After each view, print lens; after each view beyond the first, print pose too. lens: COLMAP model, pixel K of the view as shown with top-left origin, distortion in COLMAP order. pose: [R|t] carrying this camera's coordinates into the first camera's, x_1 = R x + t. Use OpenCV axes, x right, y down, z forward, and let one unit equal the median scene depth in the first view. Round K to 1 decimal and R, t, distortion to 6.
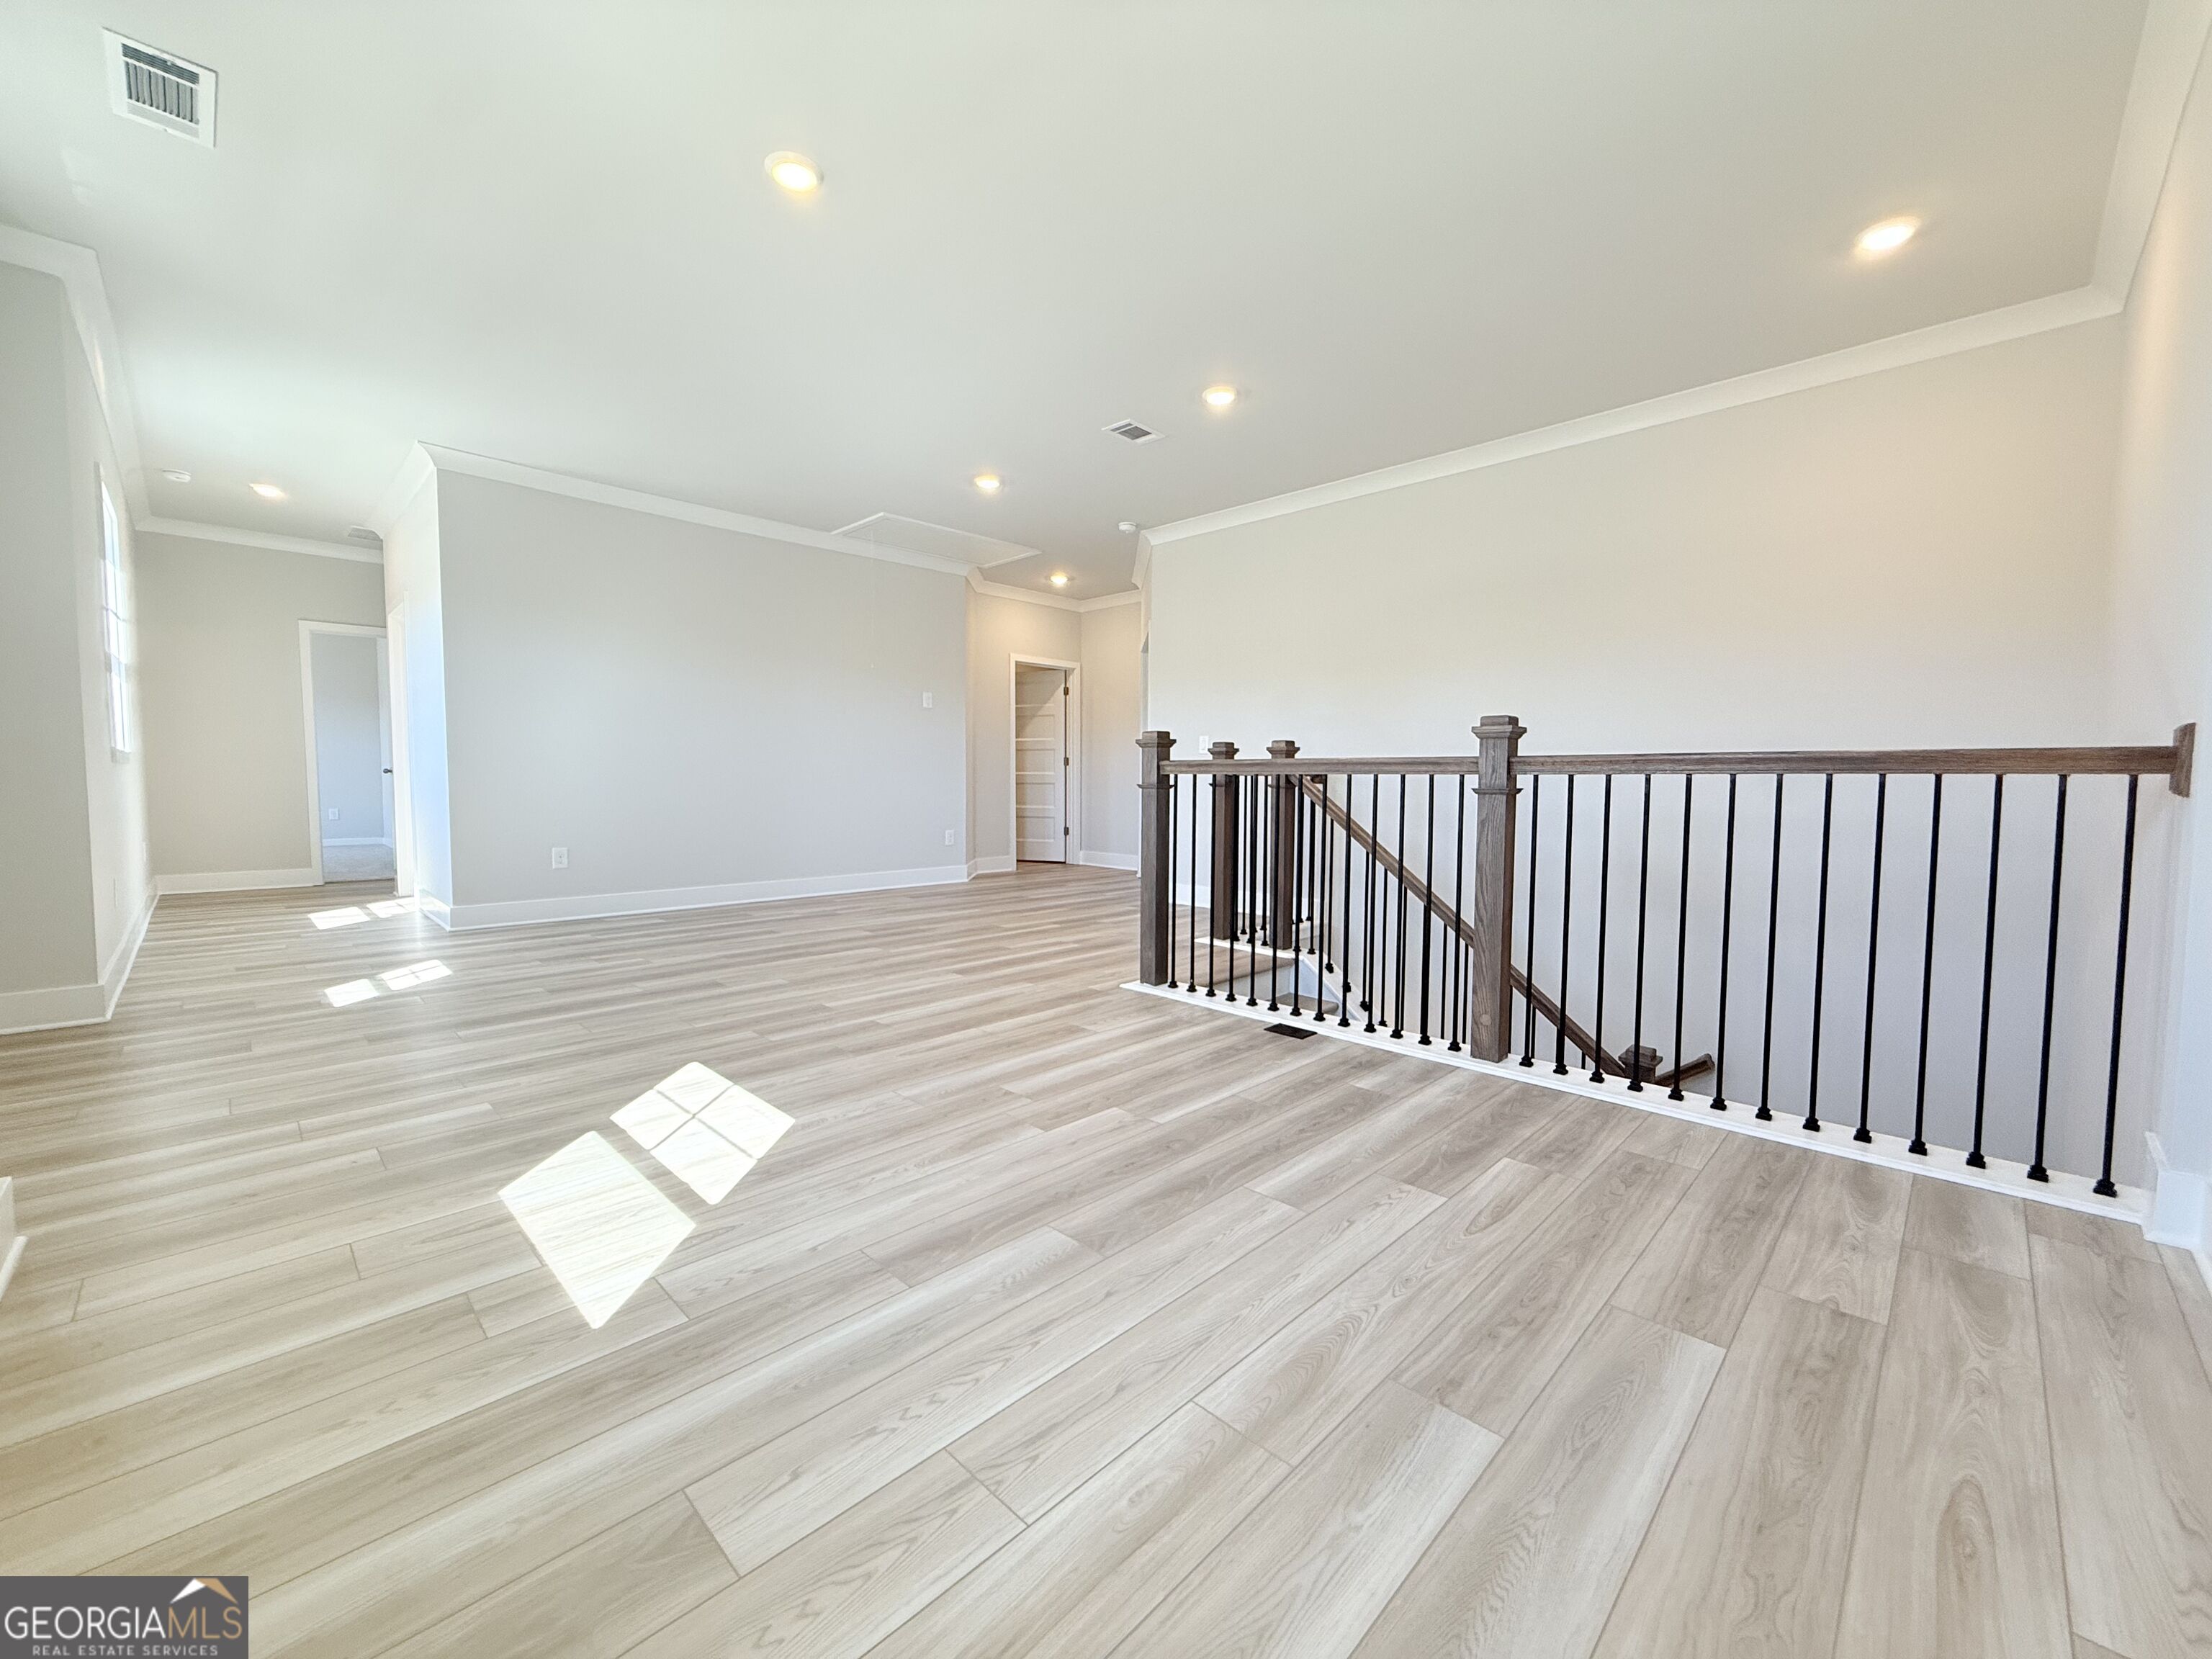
lens RADIAL K [[880.0, 0, 1103.2], [0, 880.0, 829.8], [0, 0, 1]] dist [-0.001285, 0.000546]
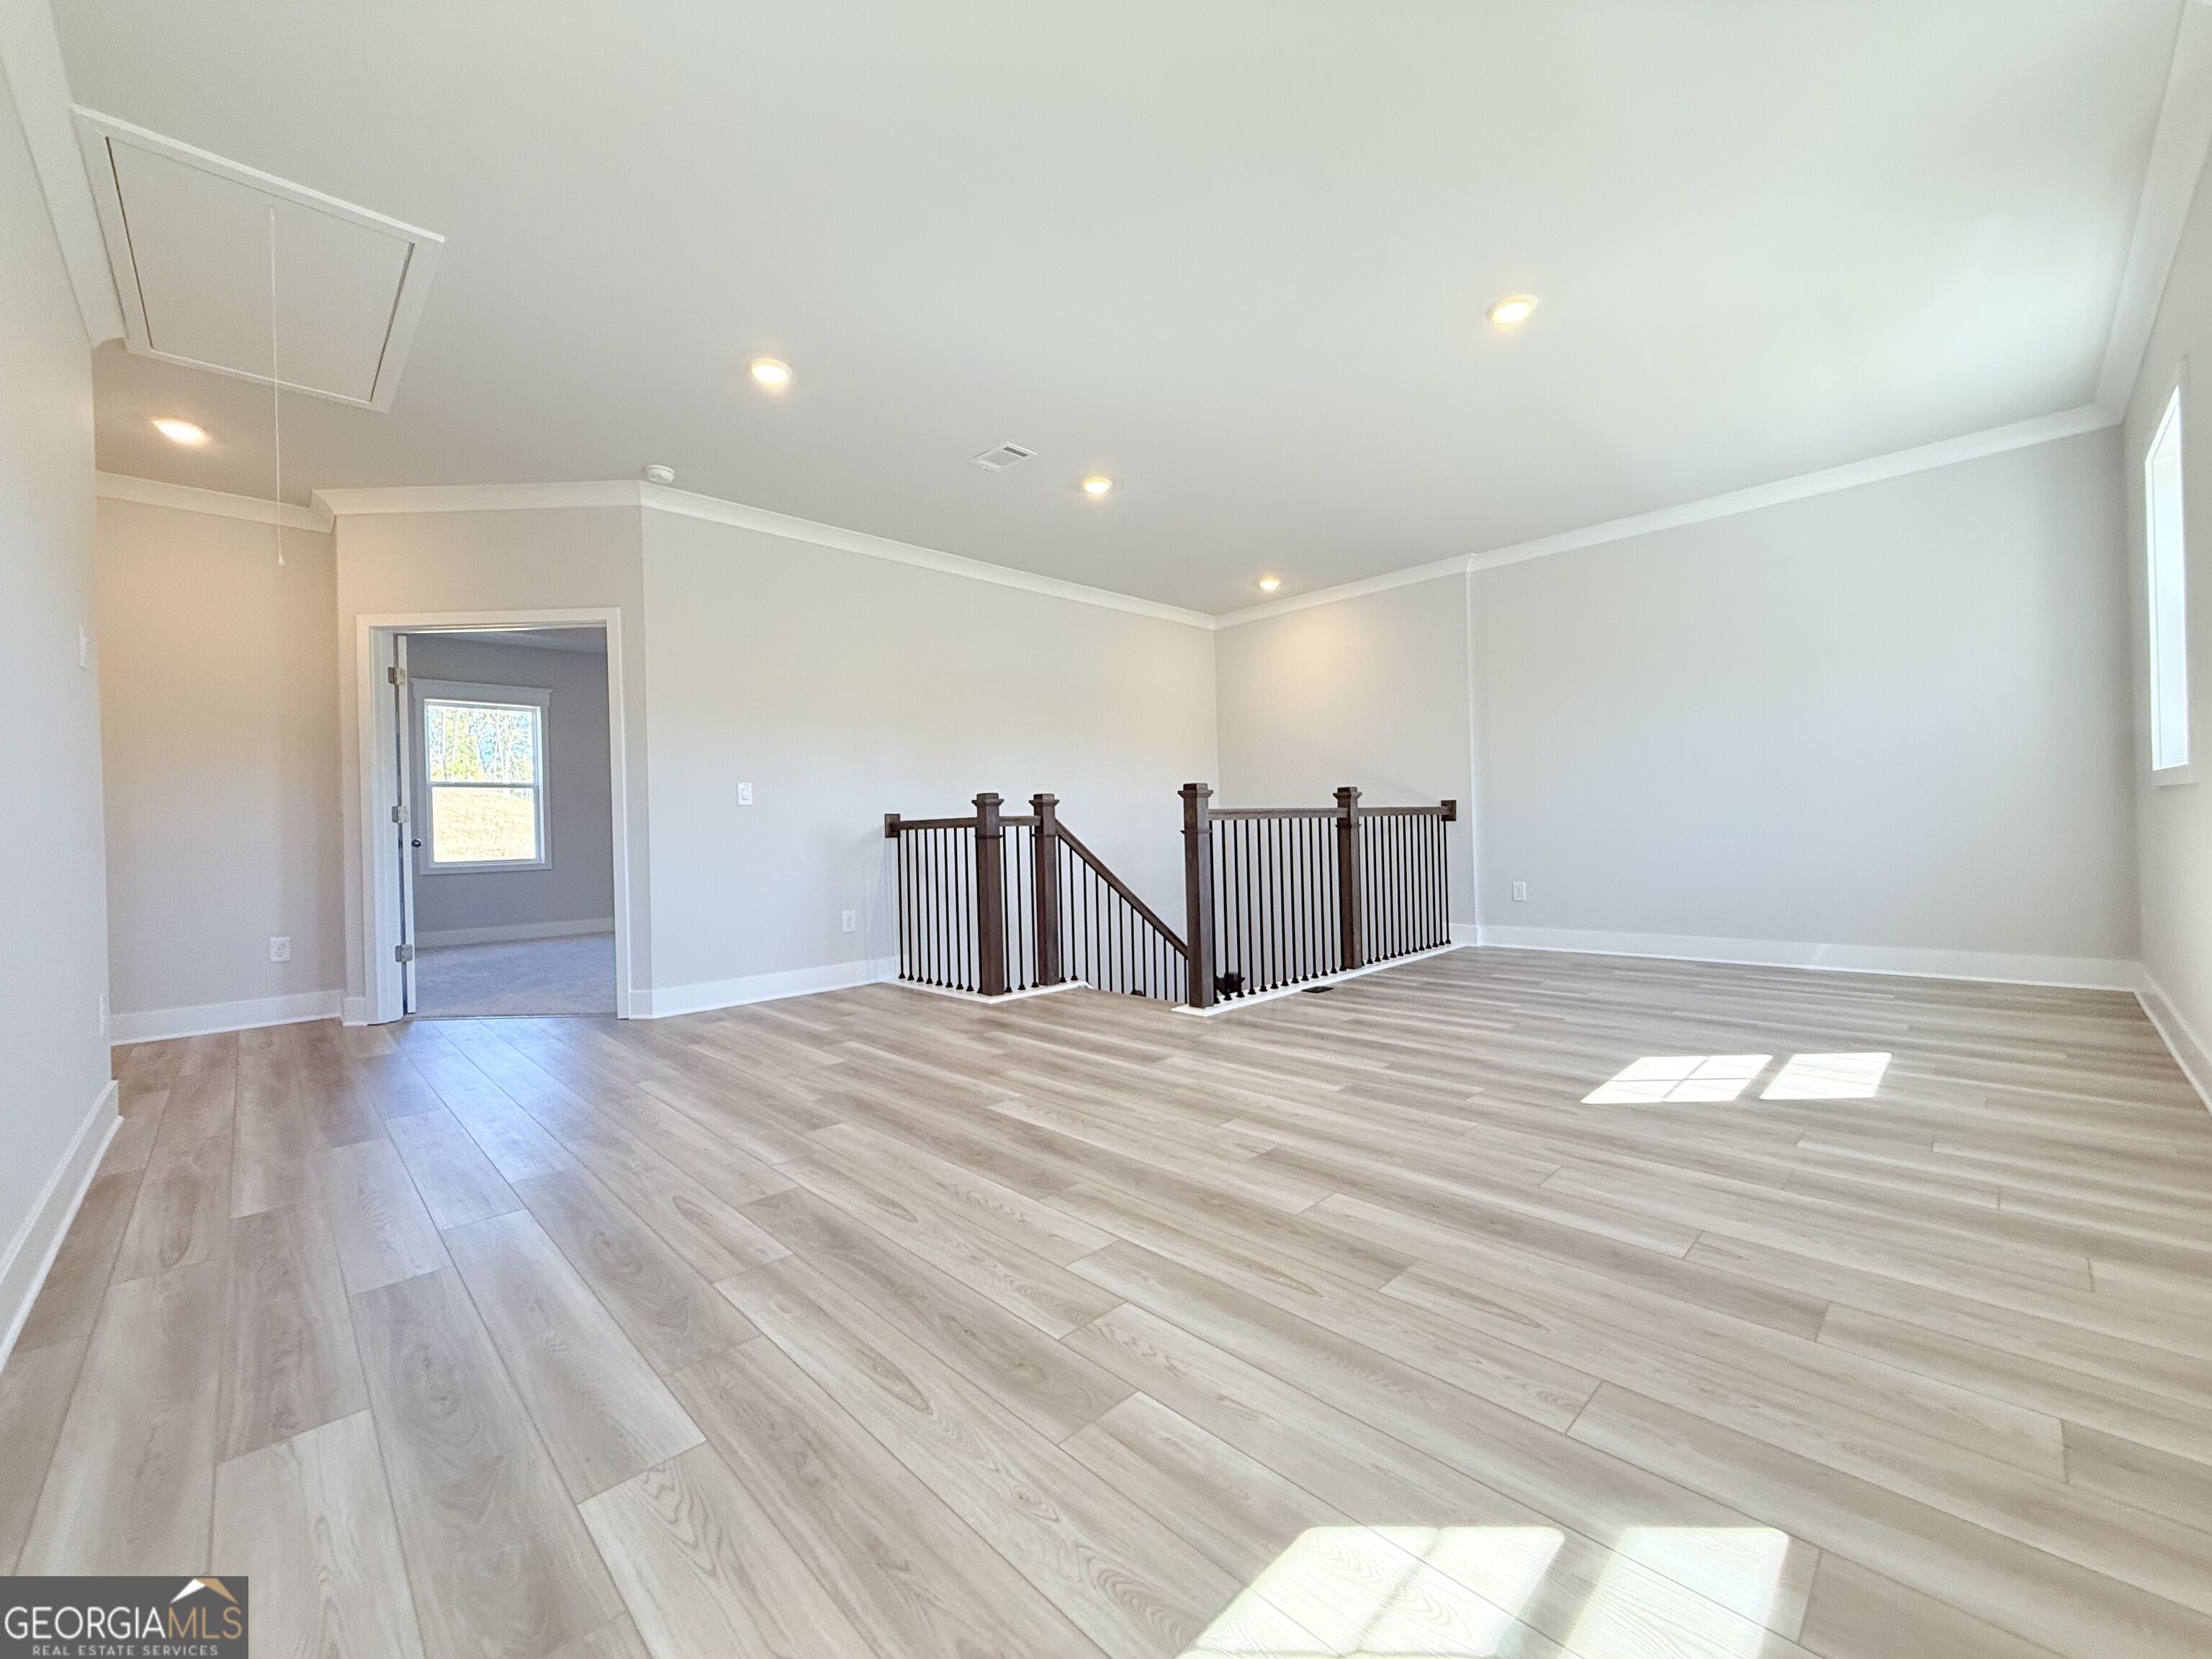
lens RADIAL K [[880.0, 0, 1104.1], [0, 880.0, 825.5], [0, 0, 1]] dist [-0.001285, 0.000546]
pose [[0.028226, -0.002901, 0.999597, -1.293508], [0.088961, 0.996035, 0.000379, -0.081706], [-0.995635, 0.088914, 0.028372, 1.304326]]
